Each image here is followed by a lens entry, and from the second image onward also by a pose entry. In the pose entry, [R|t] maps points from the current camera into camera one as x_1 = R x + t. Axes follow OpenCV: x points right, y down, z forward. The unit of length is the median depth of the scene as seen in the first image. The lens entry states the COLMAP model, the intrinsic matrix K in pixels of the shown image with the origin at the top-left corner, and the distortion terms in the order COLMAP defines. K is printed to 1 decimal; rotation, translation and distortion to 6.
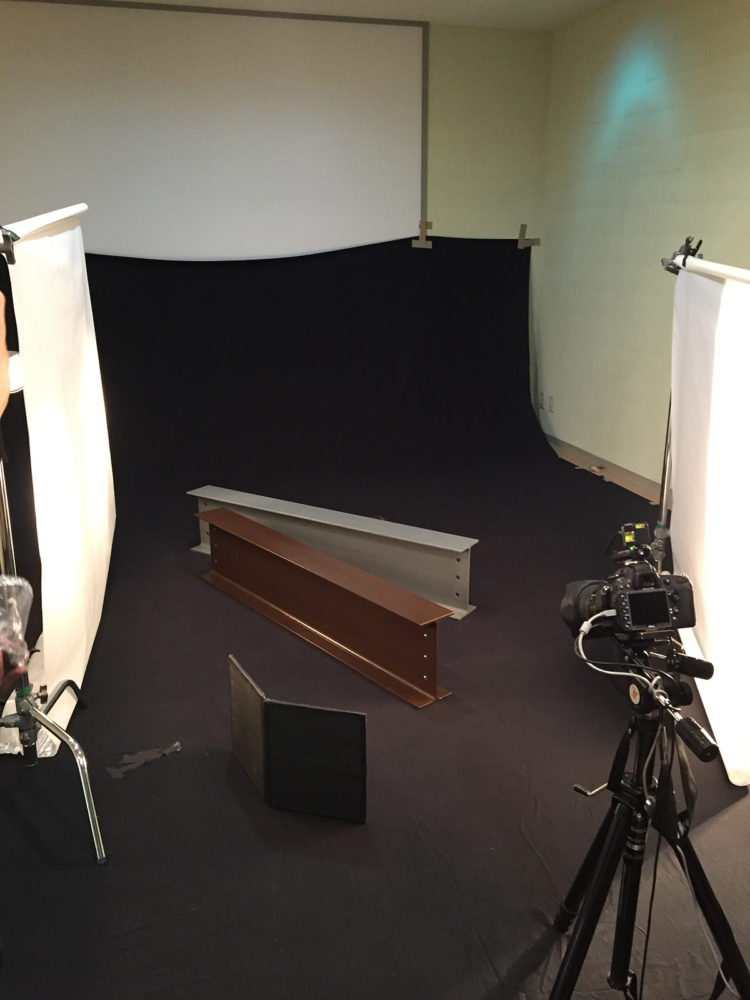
lens RADIAL K [[846.1, 0, 372.8], [0, 846.1, 496.6], [0, 0, 1]] dist [0.089380, -0.115964]
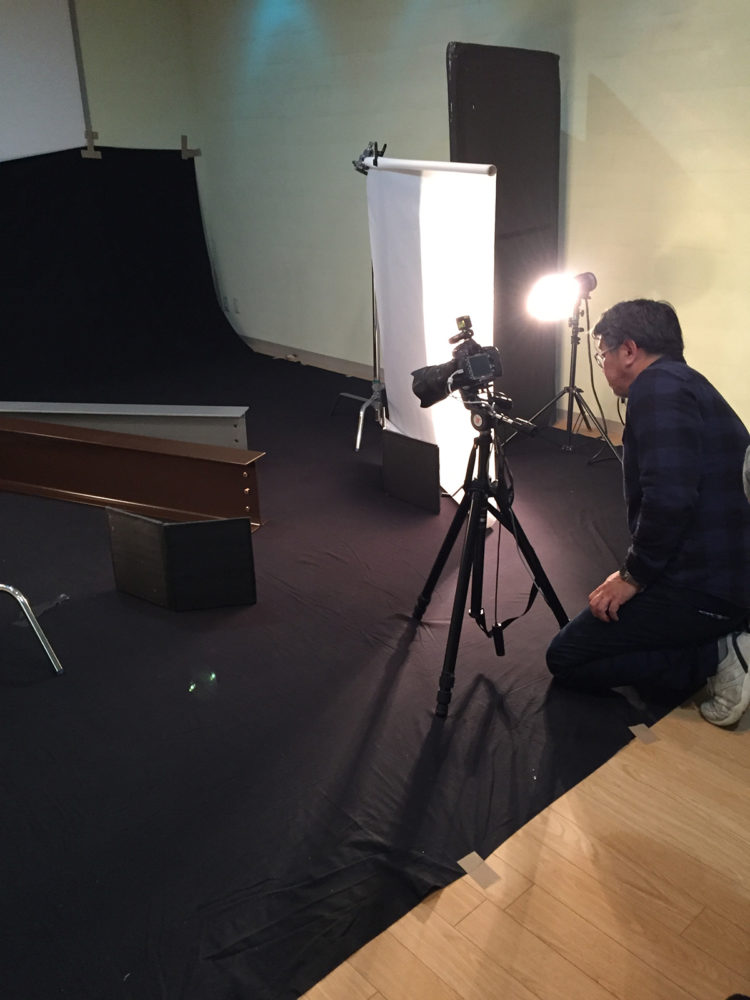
lens RADIAL K [[846.1, 0, 372.8], [0, 846.1, 496.6], [0, 0, 1]] dist [0.089380, -0.115964]
pose [[0.898249, -0.173149, 0.403940, -0.154453], [0.139351, 0.983903, 0.111873, 0.046242], [-0.416809, -0.044201, 0.907919, -0.109210]]
